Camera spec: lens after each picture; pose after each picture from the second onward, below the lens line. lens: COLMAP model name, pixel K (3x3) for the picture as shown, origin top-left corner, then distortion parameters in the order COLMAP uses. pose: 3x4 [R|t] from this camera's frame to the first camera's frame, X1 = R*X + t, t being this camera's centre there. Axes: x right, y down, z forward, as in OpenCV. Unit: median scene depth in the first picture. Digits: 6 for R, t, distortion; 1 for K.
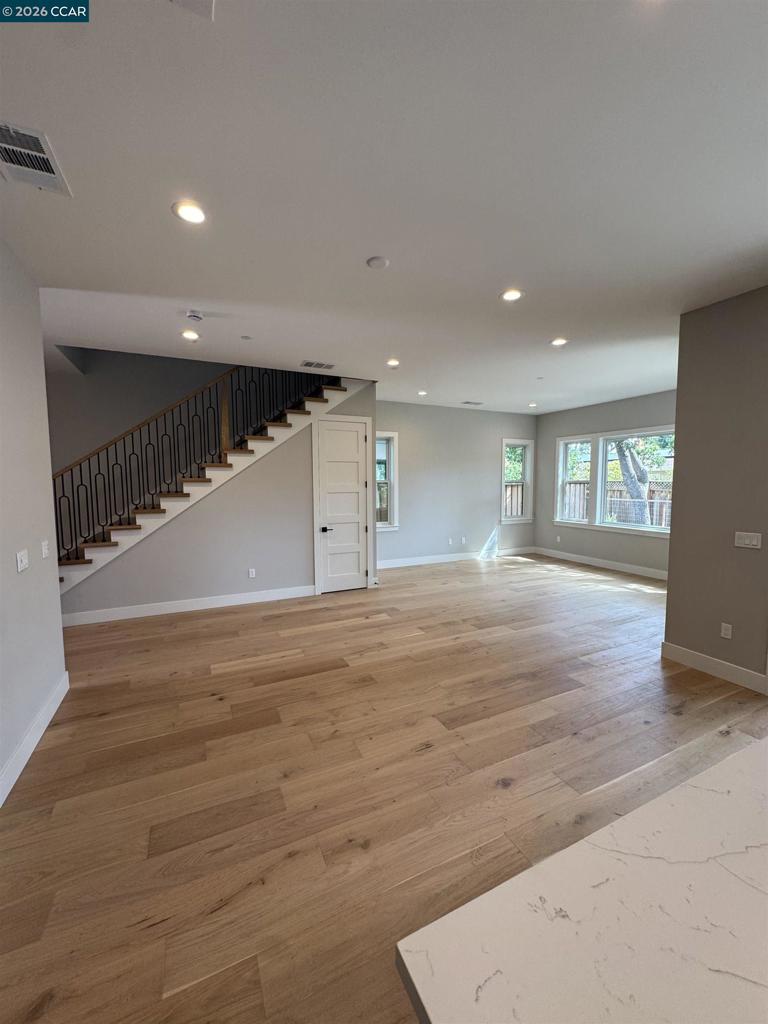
lens RADIAL K [[407.9, 0, 384.0], [0, 407.9, 512.0], [0, 0, 1]] dist [-0.001001, -0.000109]
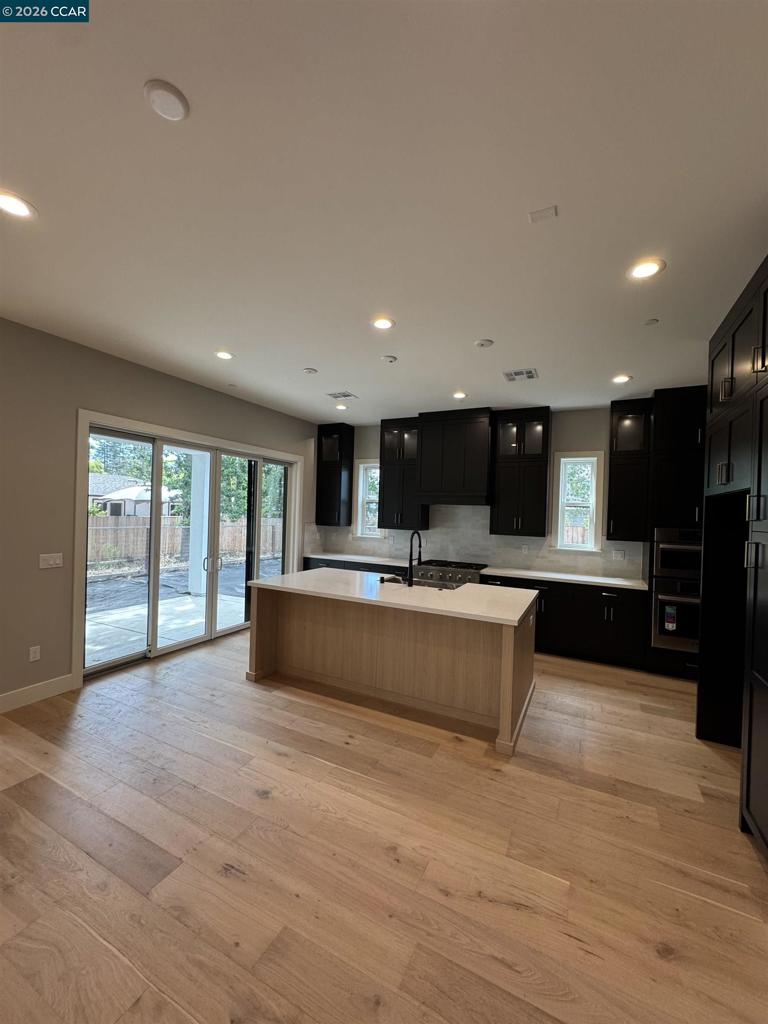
lens RADIAL K [[407.9, 0, 384.0], [0, 407.9, 512.0], [0, 0, 1]] dist [-0.001001, -0.000109]
pose [[-0.606817, -0.017833, 0.794642, -0.788470], [0.035093, 0.998172, 0.049198, -0.130649], [-0.794067, 0.057740, -0.605082, 1.443116]]
